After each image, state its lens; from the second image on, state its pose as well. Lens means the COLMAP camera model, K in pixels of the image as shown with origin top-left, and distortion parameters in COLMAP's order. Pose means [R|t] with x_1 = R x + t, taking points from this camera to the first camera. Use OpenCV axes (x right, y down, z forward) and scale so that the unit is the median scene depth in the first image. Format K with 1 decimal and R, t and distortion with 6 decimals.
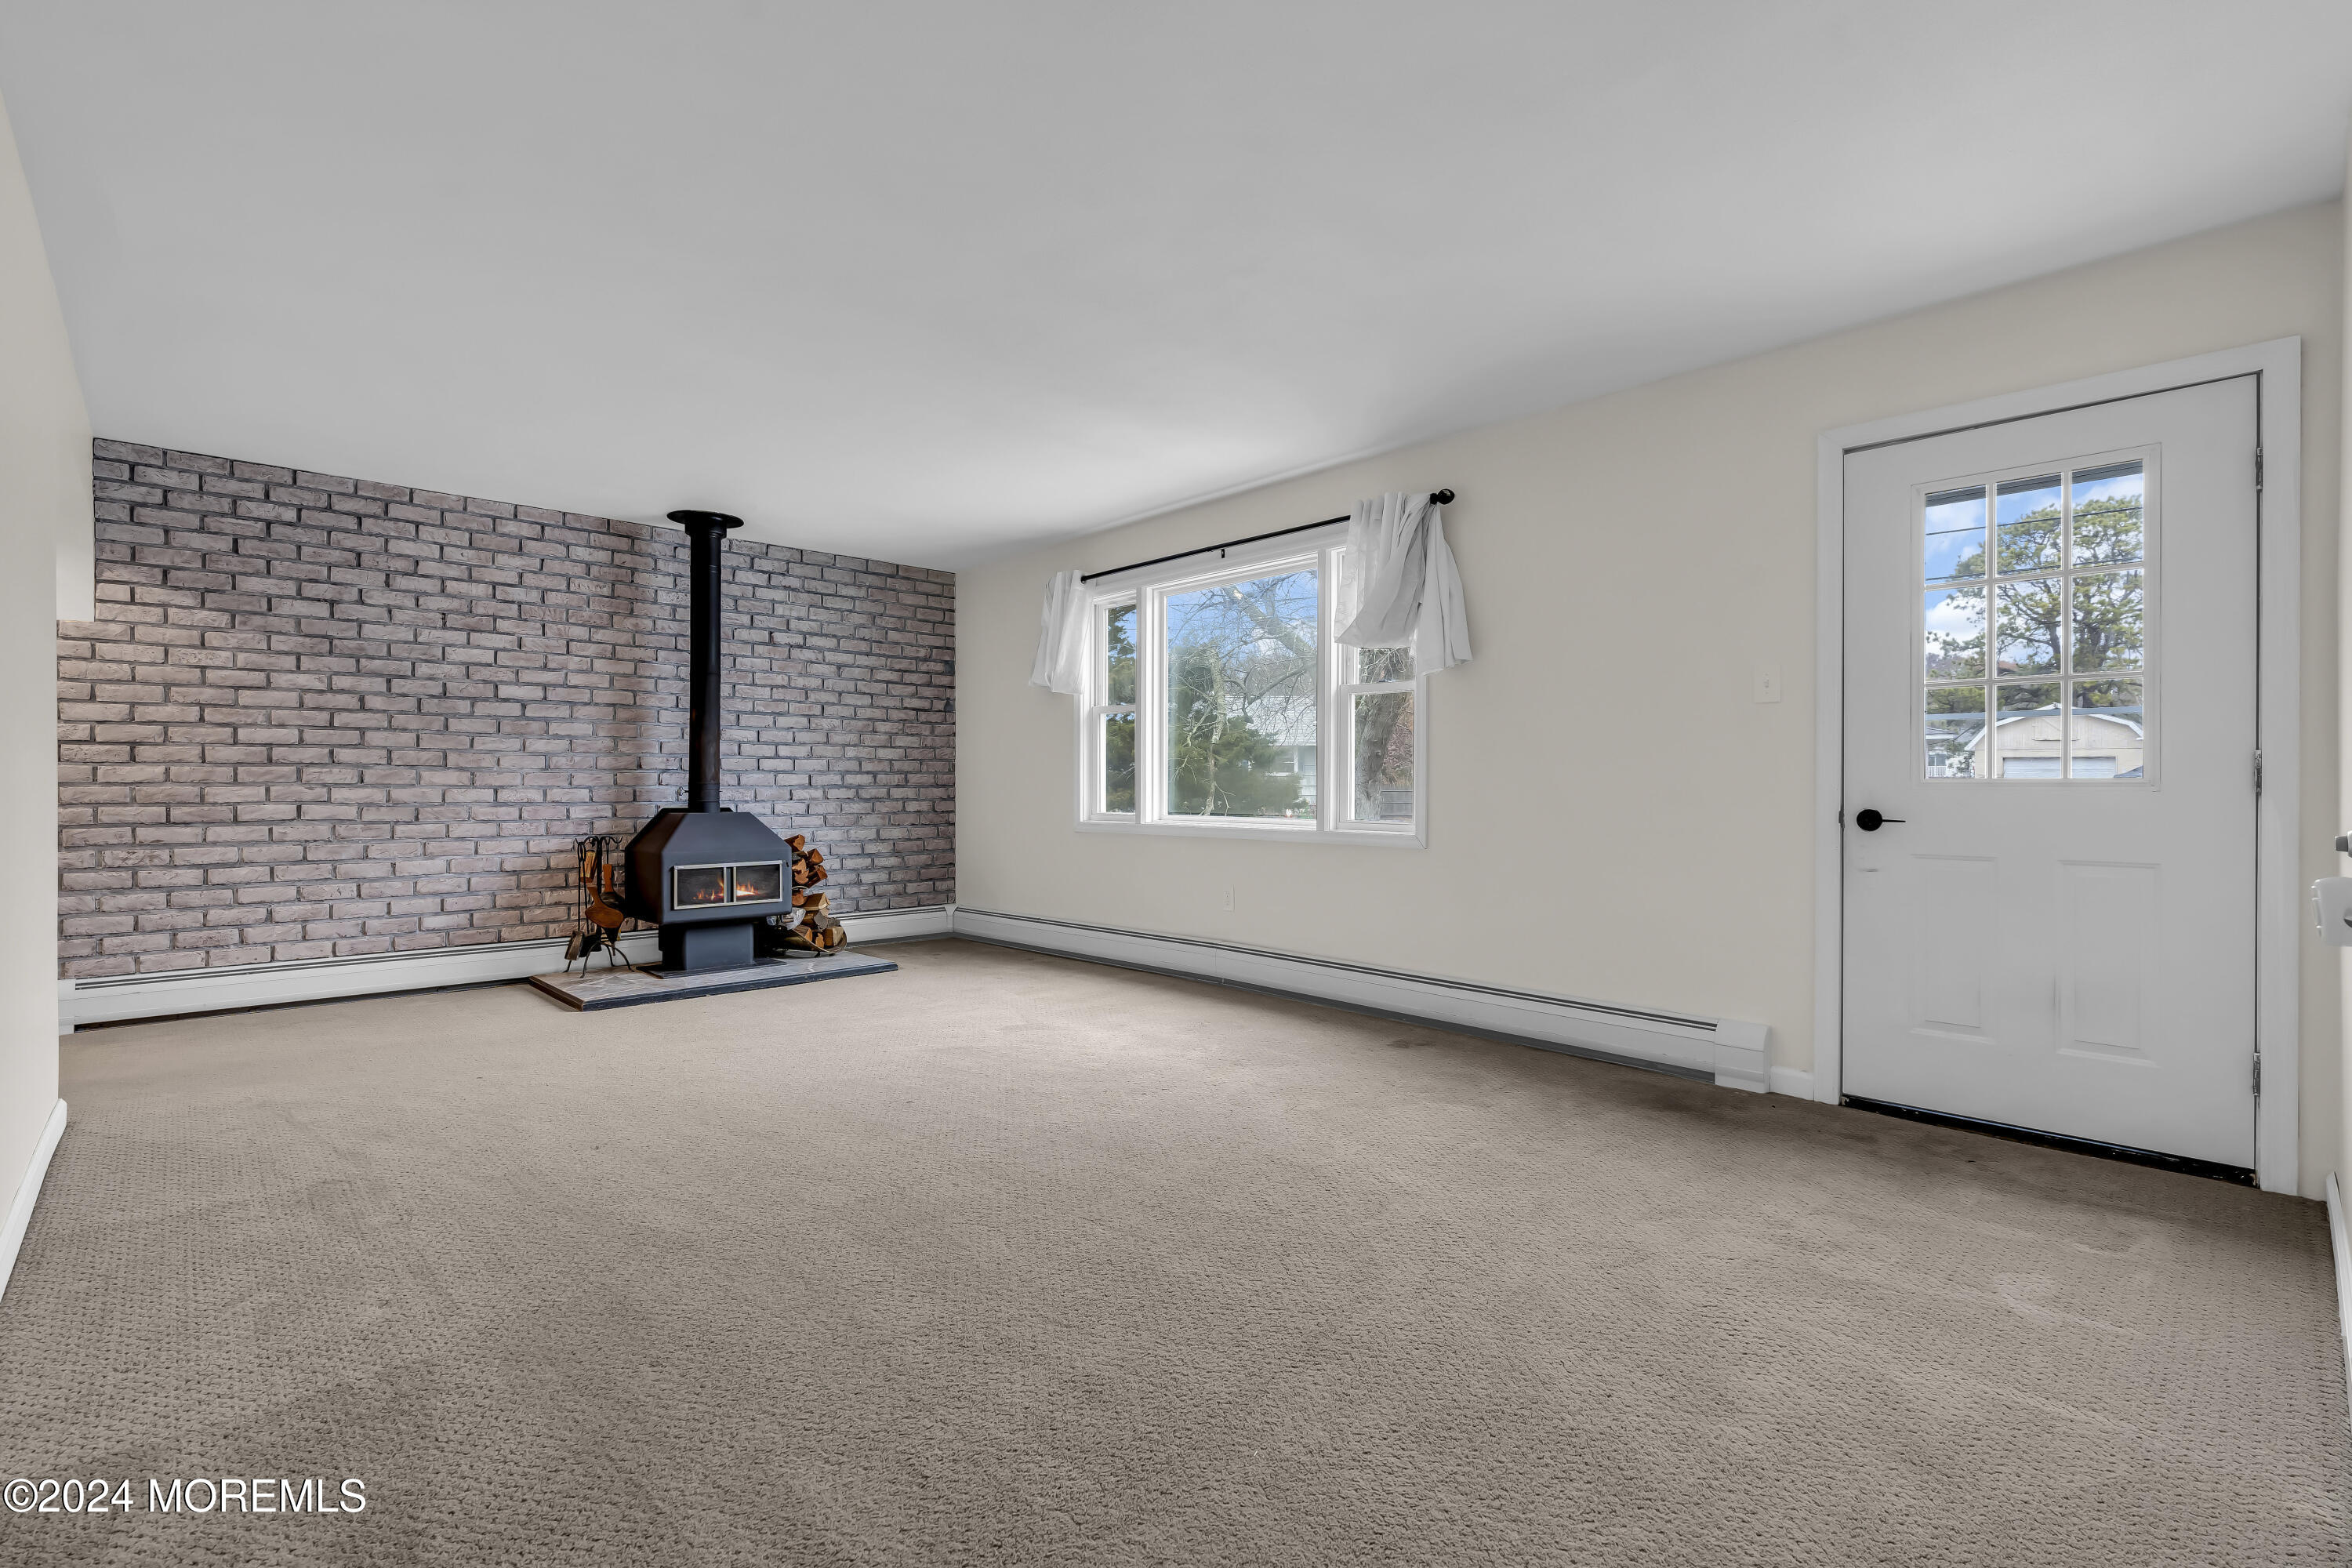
lens RADIAL K [[1064.1, 0, 1165.9], [0, 1064.1, 783.9], [0, 0, 1]] dist [-0.008668, 0.001145]
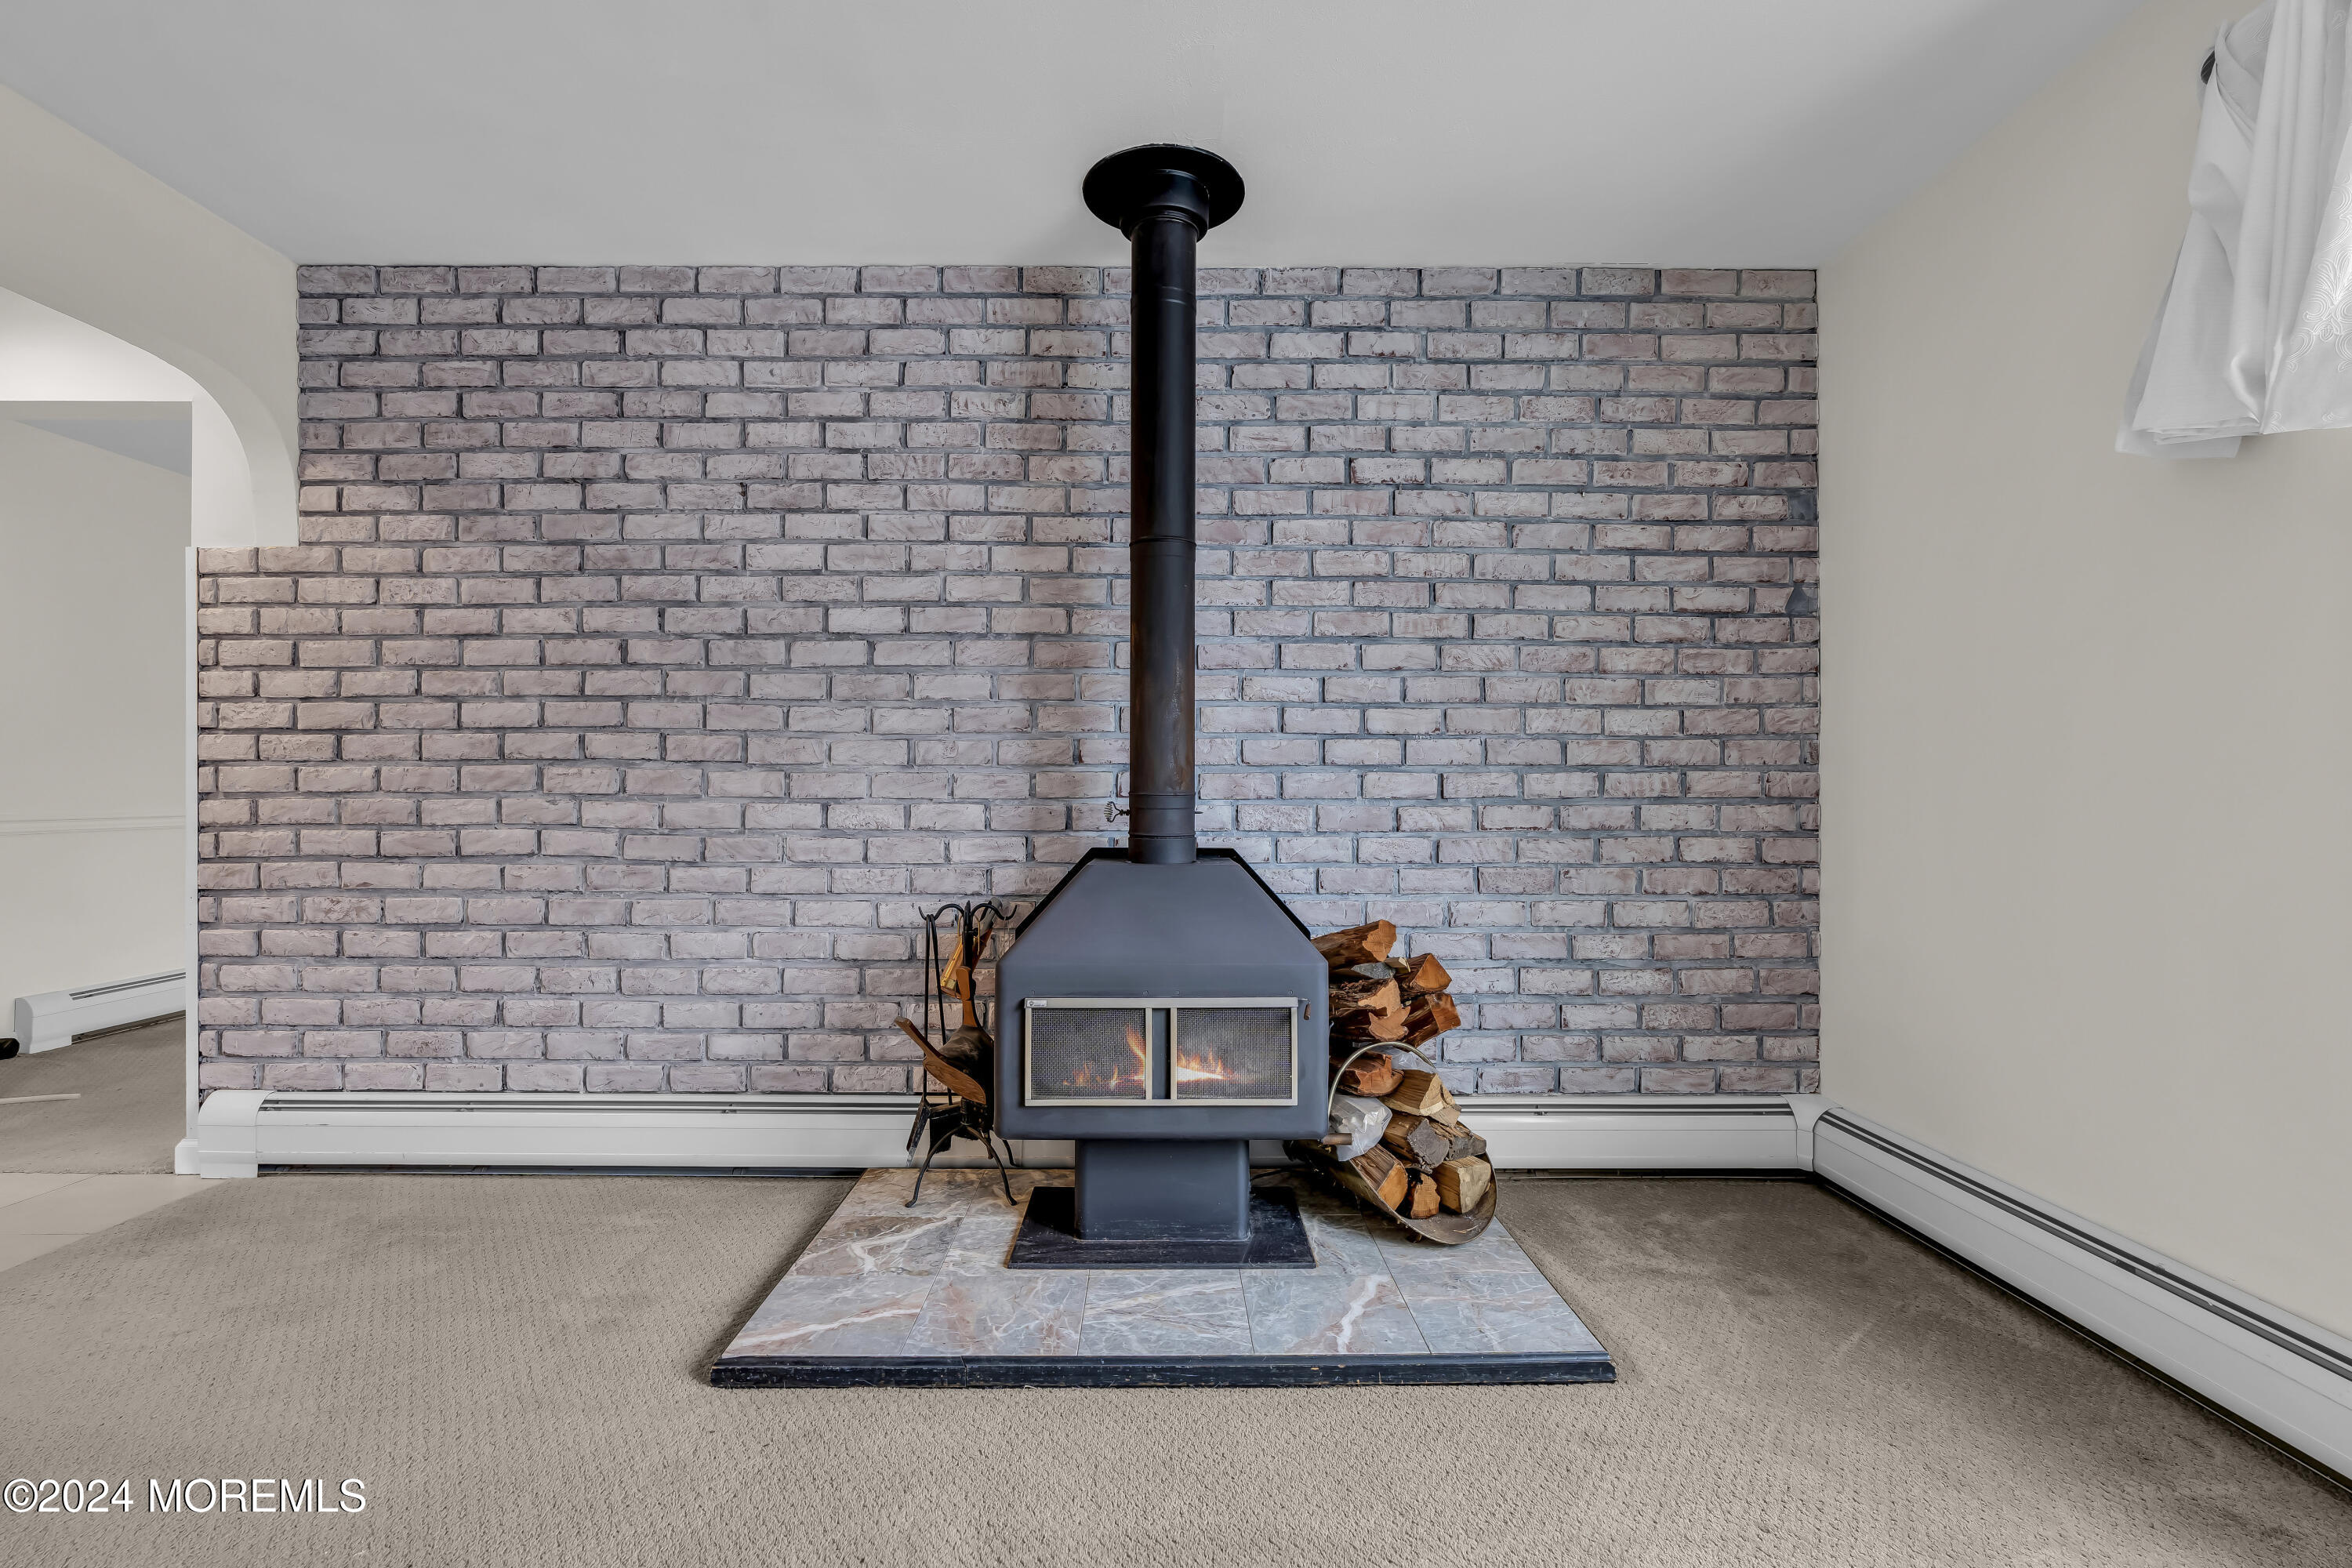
lens RADIAL K [[1064.1, 0, 1156.3], [0, 1064.1, 787.7], [0, 0, 1]] dist [-0.008668, 0.001145]
pose [[0.732780, -0.002891, -0.680460, -0.143835], [-0.000483, 0.999989, -0.004768, -0.000864], [0.680466, 0.003822, 0.732770, 0.706854]]
